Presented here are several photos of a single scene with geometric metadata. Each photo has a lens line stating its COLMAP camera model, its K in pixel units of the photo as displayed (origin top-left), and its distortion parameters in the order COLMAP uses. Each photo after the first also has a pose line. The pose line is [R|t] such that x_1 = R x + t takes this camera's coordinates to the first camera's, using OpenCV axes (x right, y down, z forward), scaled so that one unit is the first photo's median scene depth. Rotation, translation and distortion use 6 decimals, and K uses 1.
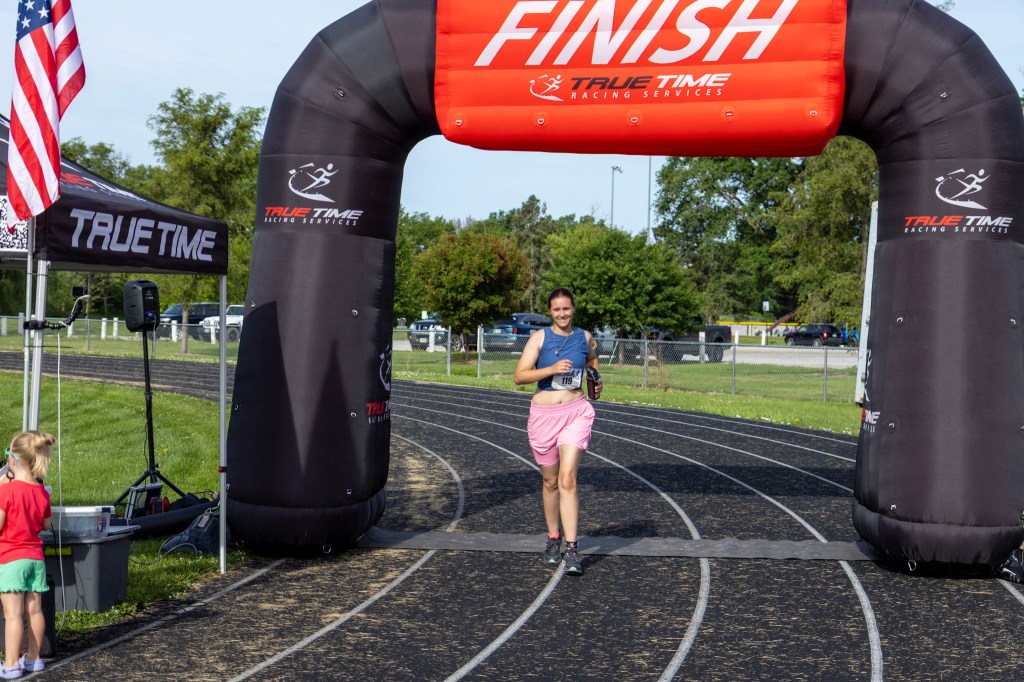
lens RADIAL K [[1820.2, 0, 491.8], [0, 1820.2, 352.3], [0, 0, 1]] dist [-0.005217, -0.041148]
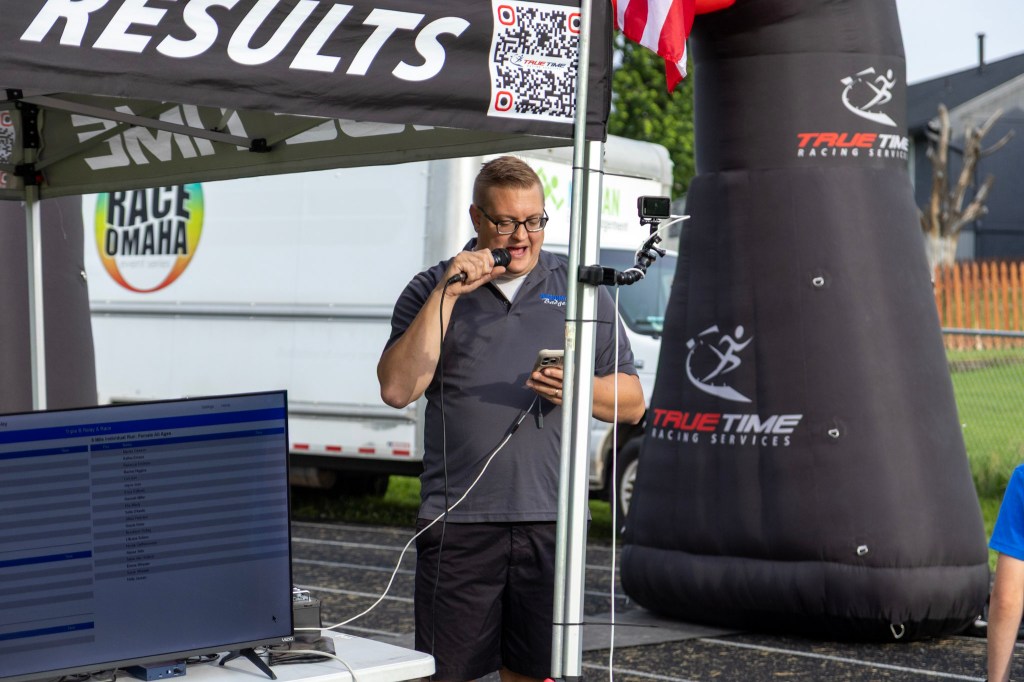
lens RADIAL K [[2504.9, 0, 482.5], [0, 2504.9, 379.5], [0, 0, 1]] dist [0.035136, -0.403909]
pose [[0.740099, -0.032335, 0.671720, -0.499163], [0.029581, 0.999442, 0.015519, 0.000914], [-0.671847, 0.008385, 0.740642, 0.368341]]
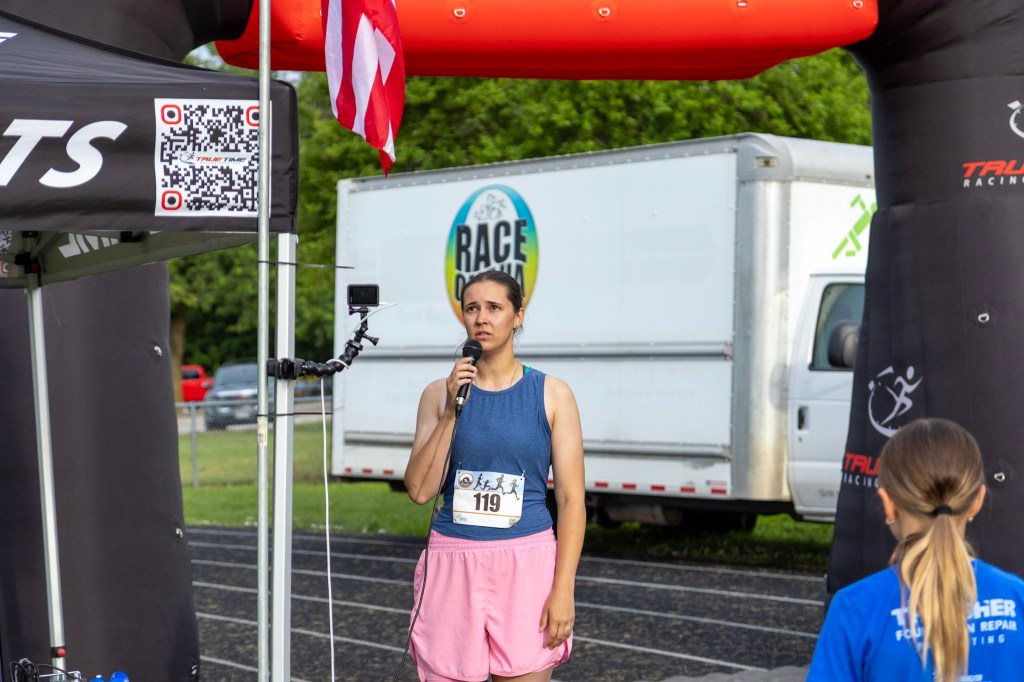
lens RADIAL K [[2504.9, 0, 482.5], [0, 2504.9, 379.5], [0, 0, 1]] dist [0.035136, -0.403909]
pose [[0.878478, -0.056180, 0.474468, -0.359095], [0.064848, 0.997893, -0.001909, -0.005325], [-0.473361, 0.032446, 0.880271, 0.277084]]
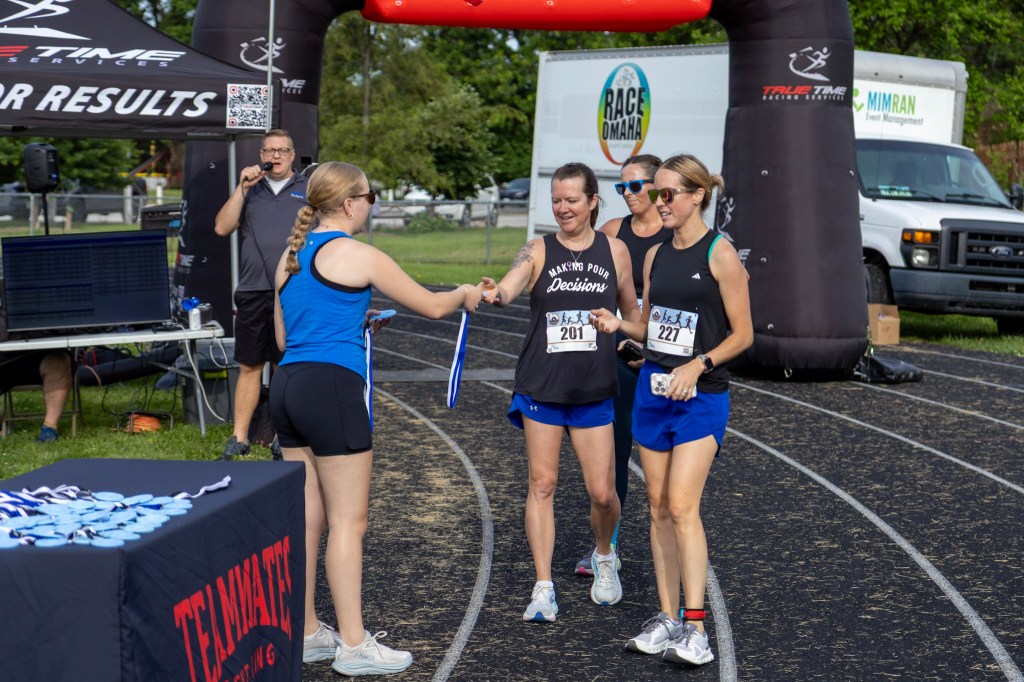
lens RADIAL K [[2376.7, 0, 494.0], [0, 2376.7, 405.8], [0, 0, 1]] dist [0.014192, -0.373406]
pose [[0.945867, -0.044642, 0.321470, -0.447606], [0.018280, 0.996251, 0.084562, -0.000410], [-0.324040, -0.074108, 0.943136, -0.430472]]
